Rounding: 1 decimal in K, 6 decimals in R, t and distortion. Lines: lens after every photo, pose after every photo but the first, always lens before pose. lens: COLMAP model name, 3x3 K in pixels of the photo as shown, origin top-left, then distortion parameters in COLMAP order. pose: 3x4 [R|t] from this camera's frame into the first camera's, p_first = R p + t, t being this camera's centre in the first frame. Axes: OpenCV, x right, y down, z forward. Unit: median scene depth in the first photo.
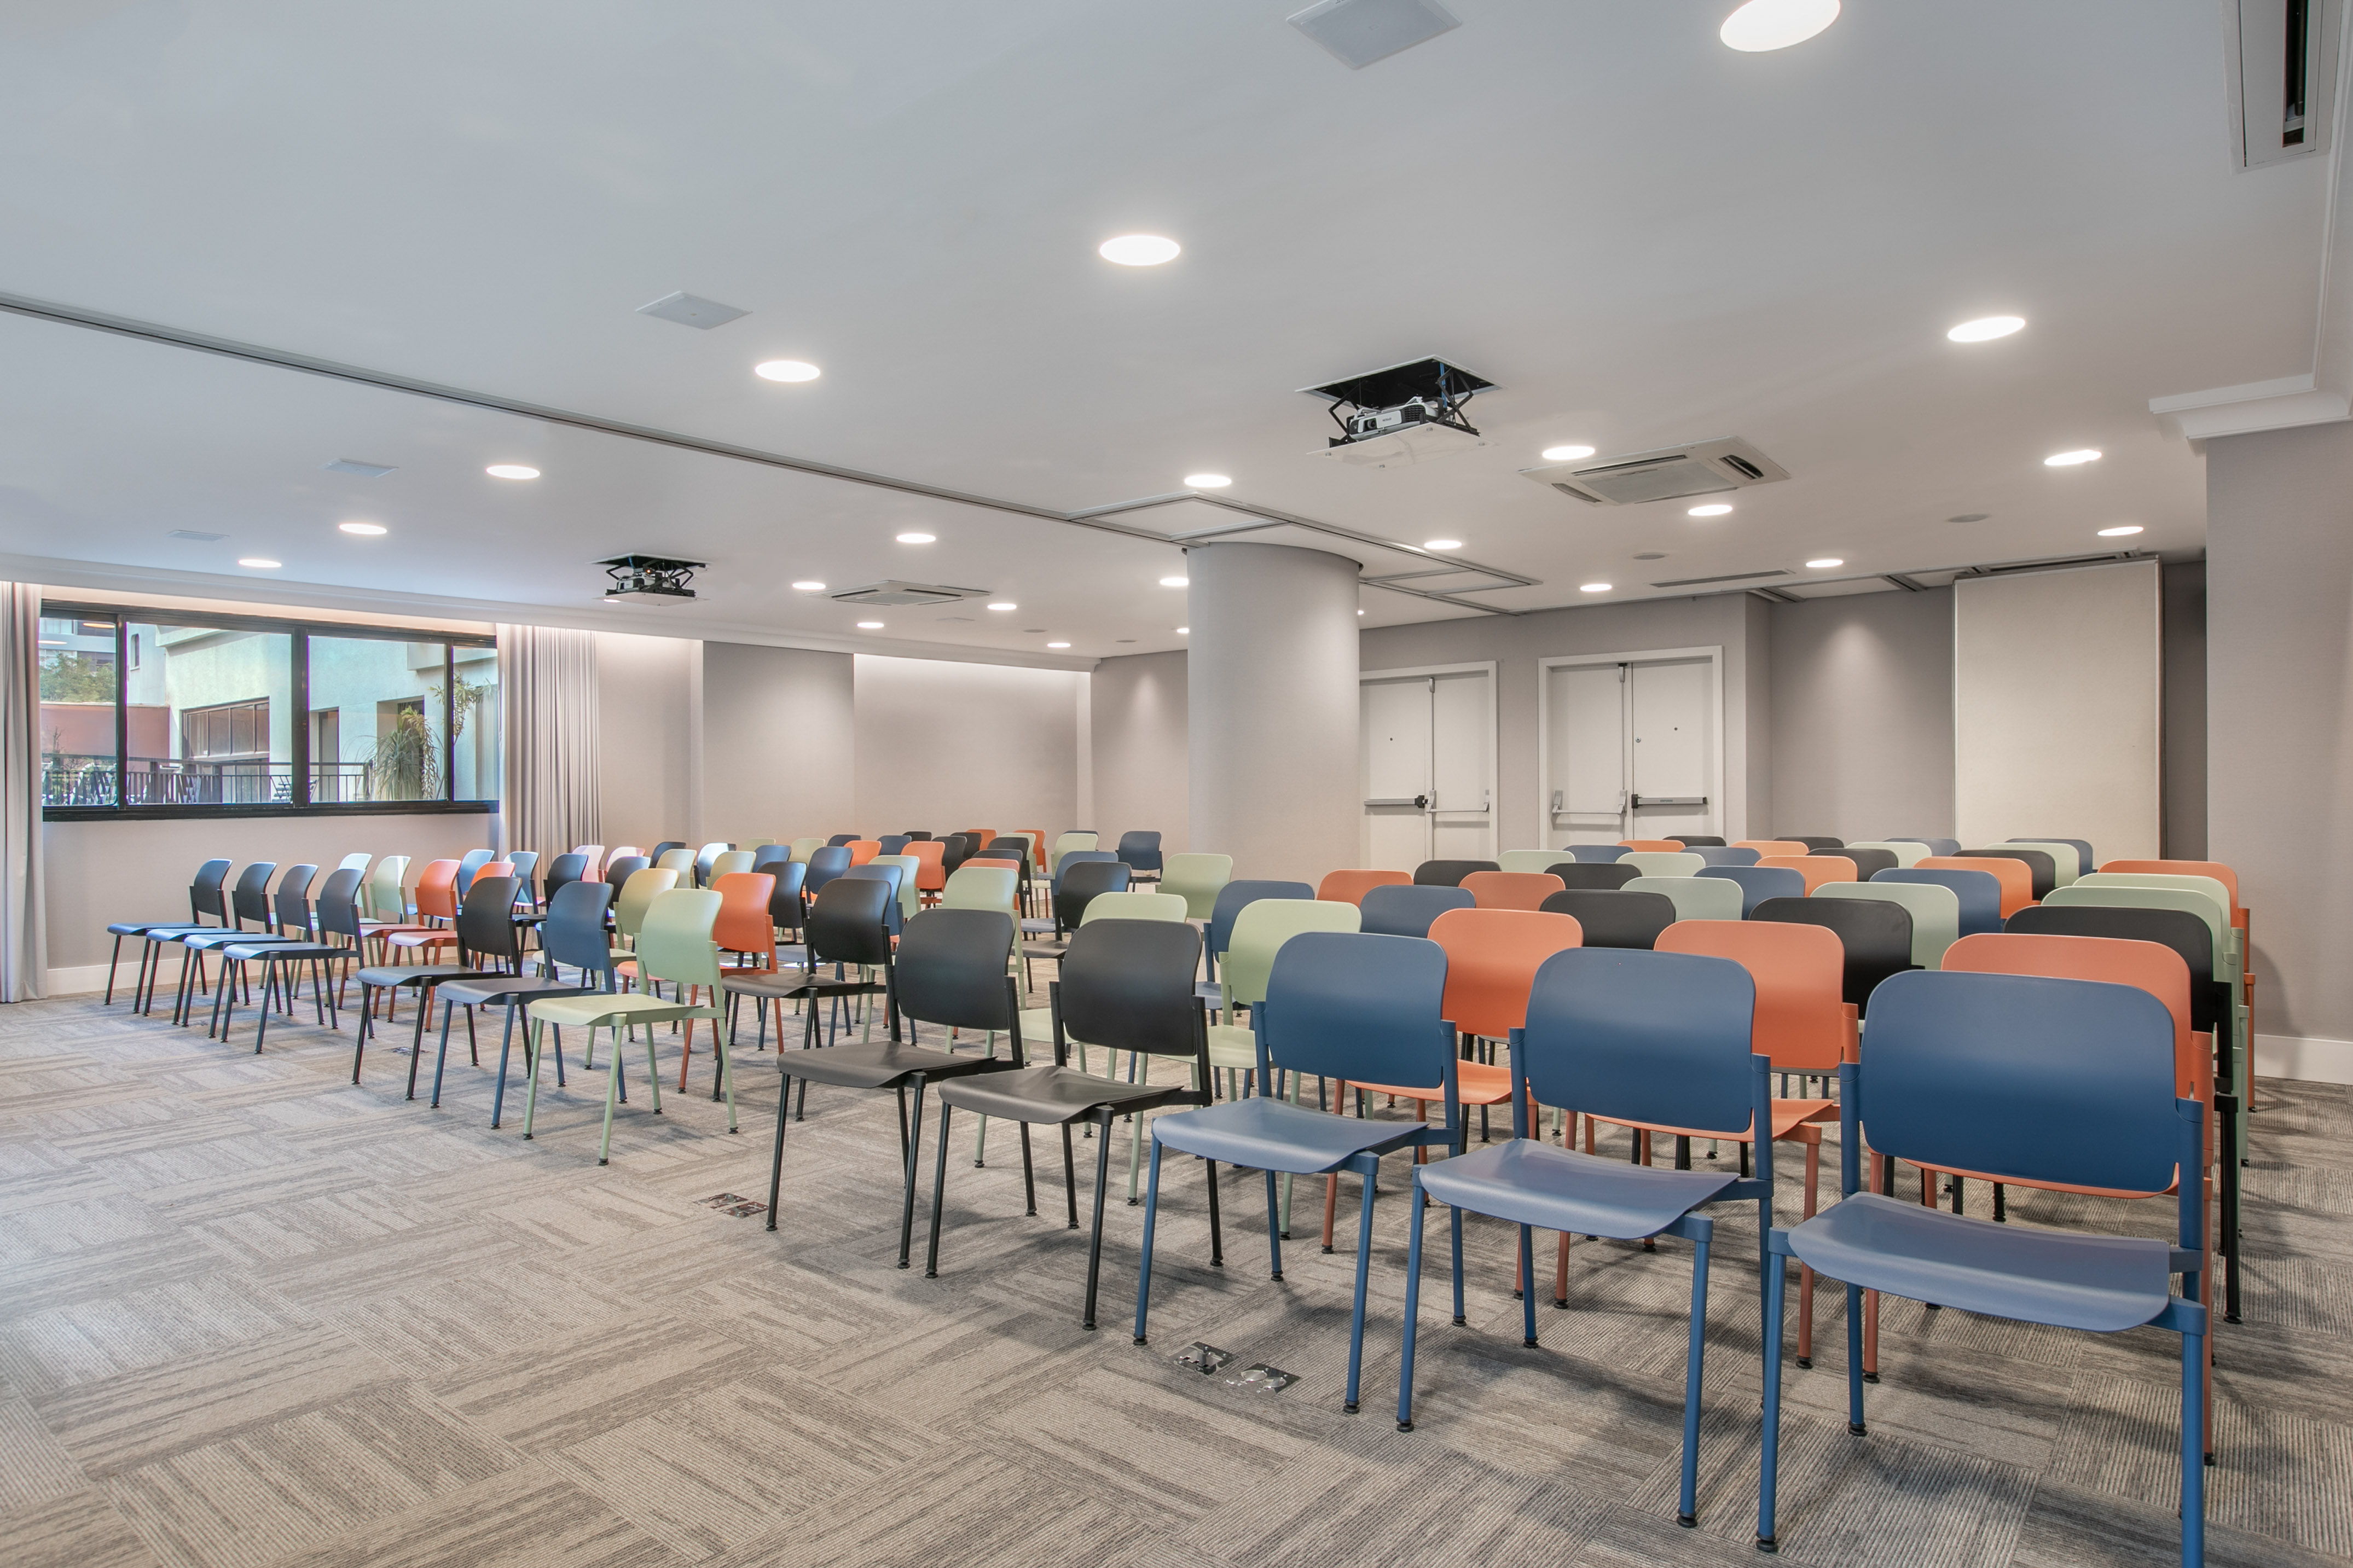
lens RADIAL K [[1374.0, 0, 1176.5], [0, 1374.0, 784.0], [0, 0, 1]] dist [-0.019721, 0.000034]
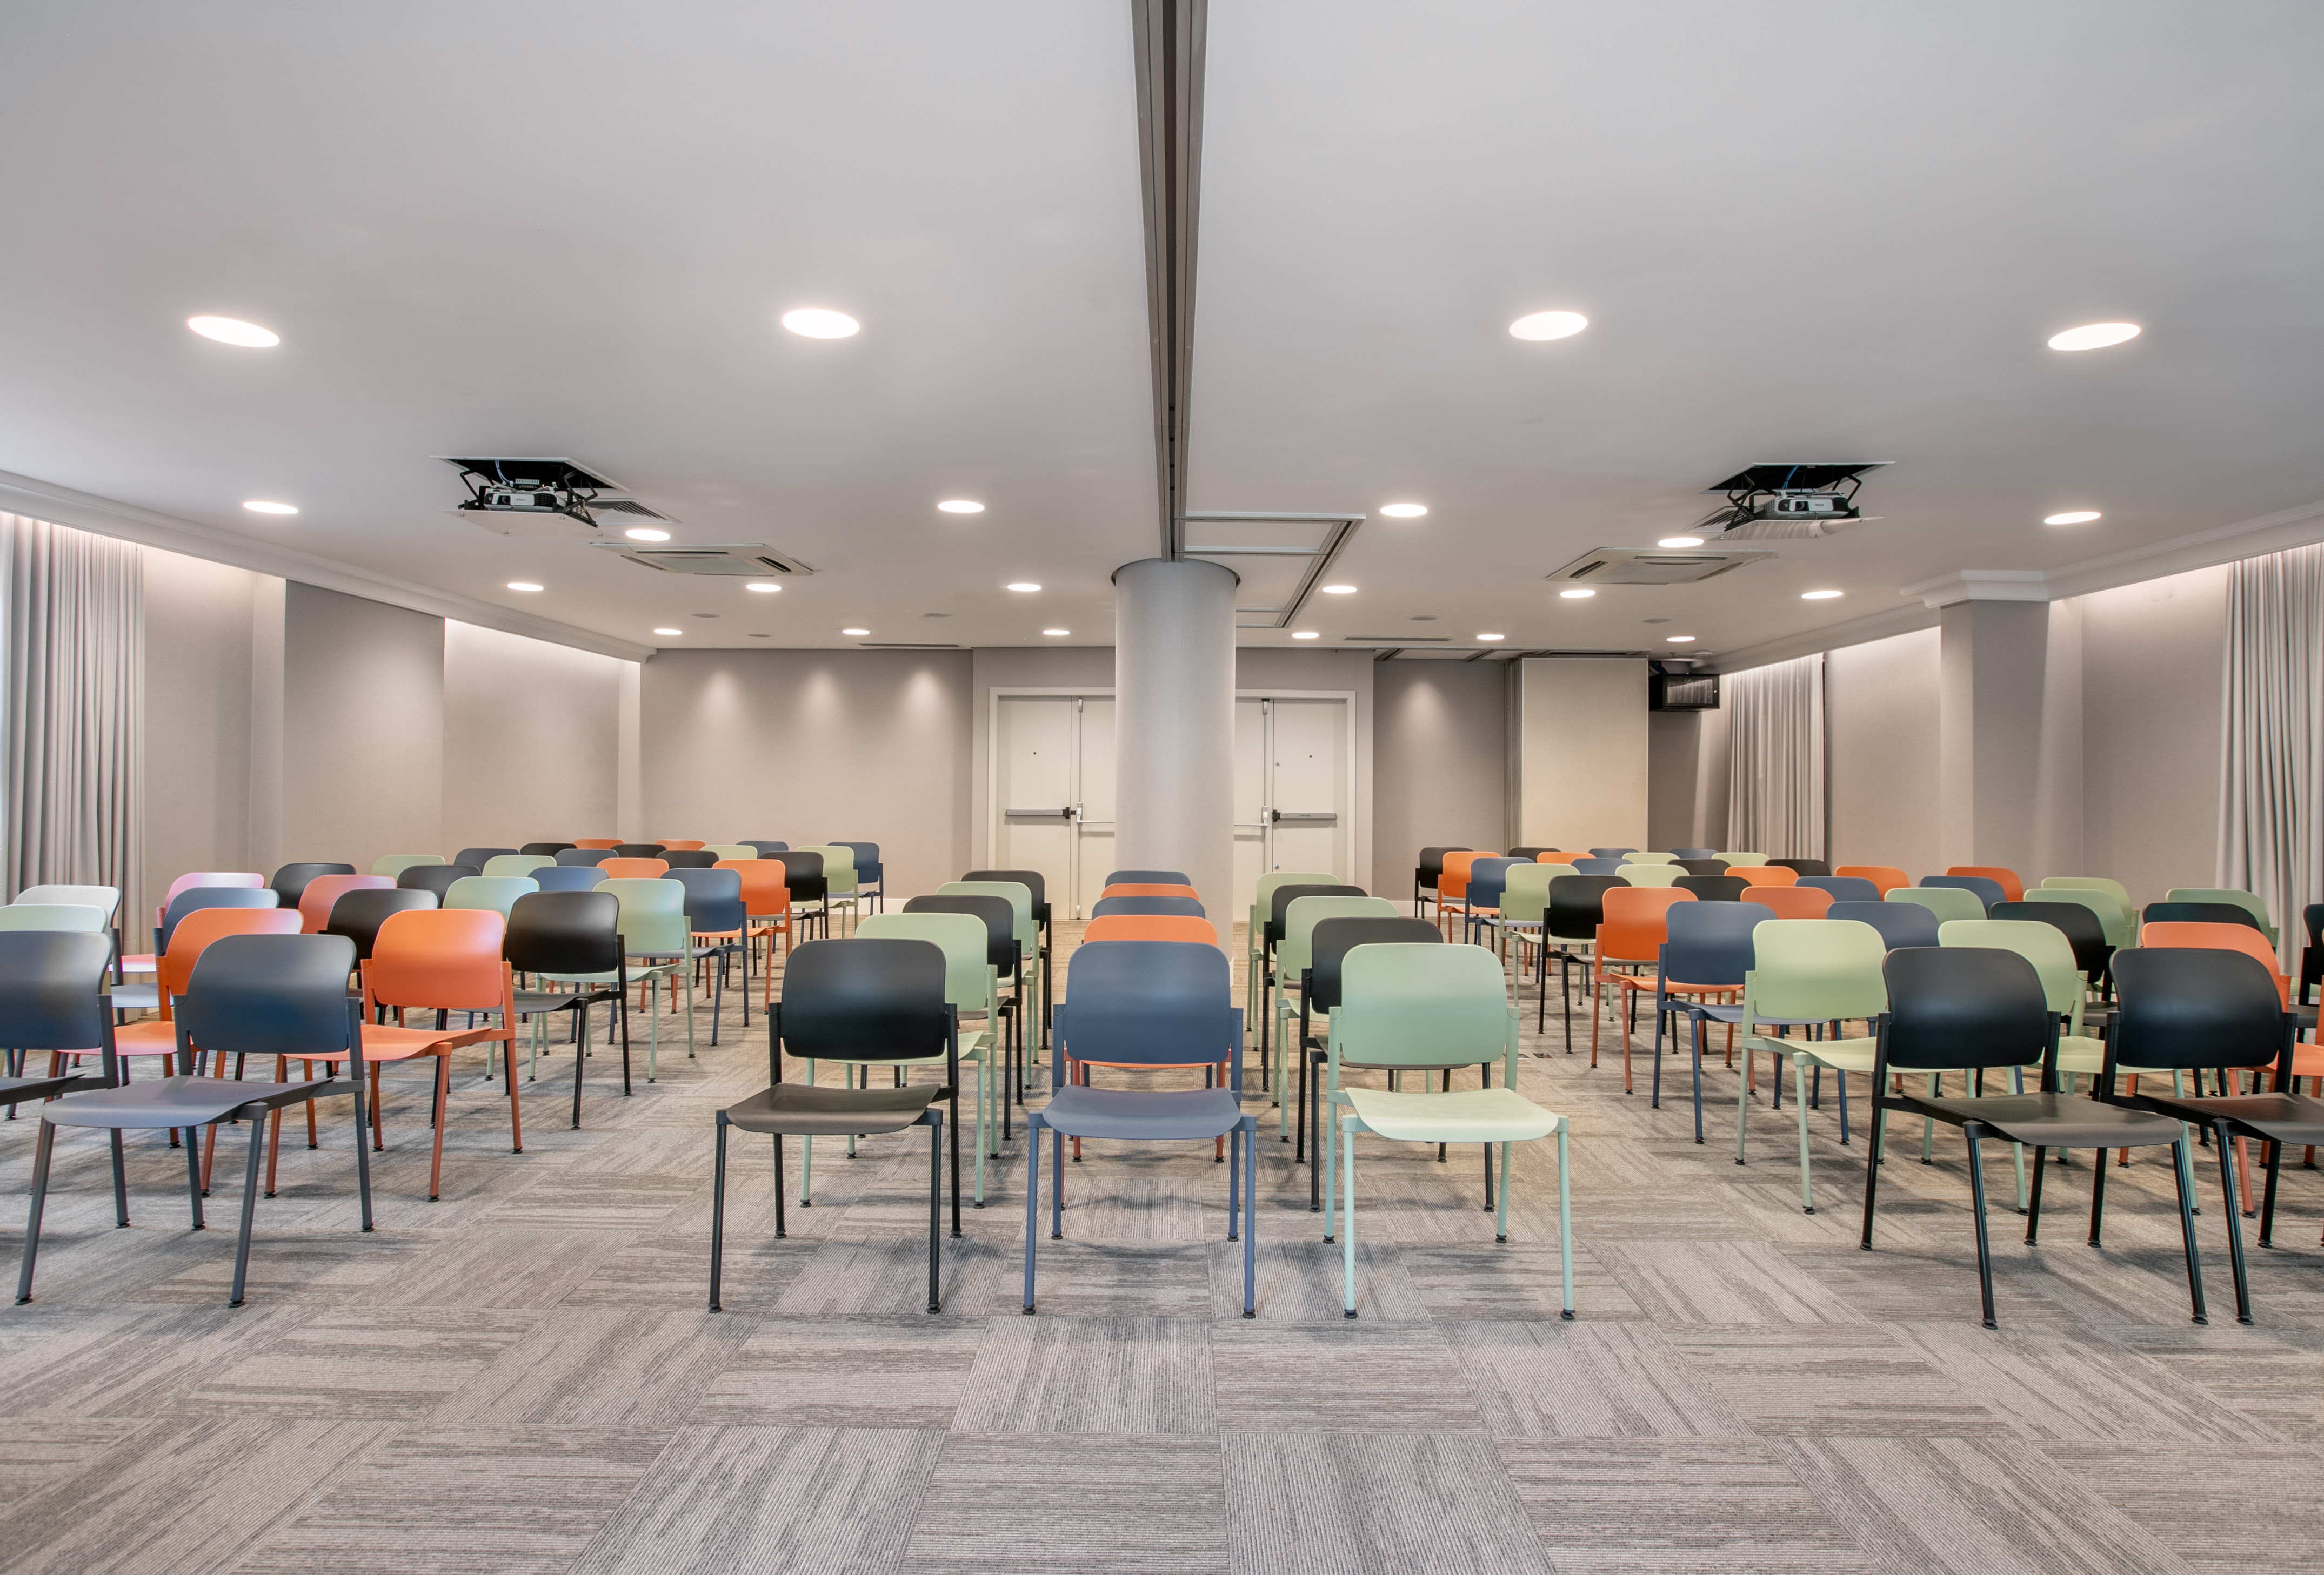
lens RADIAL K [[1192.9, 0, 1162.0], [0, 1192.9, 787.5], [0, 0, 1]] dist [-0.014202, -0.000178]
pose [[0.780721, 0.022859, 0.624462, -0.408921], [-0.021571, 0.999721, -0.009627, 0.000070], [-0.624508, -0.005954, 0.780996, 0.257034]]
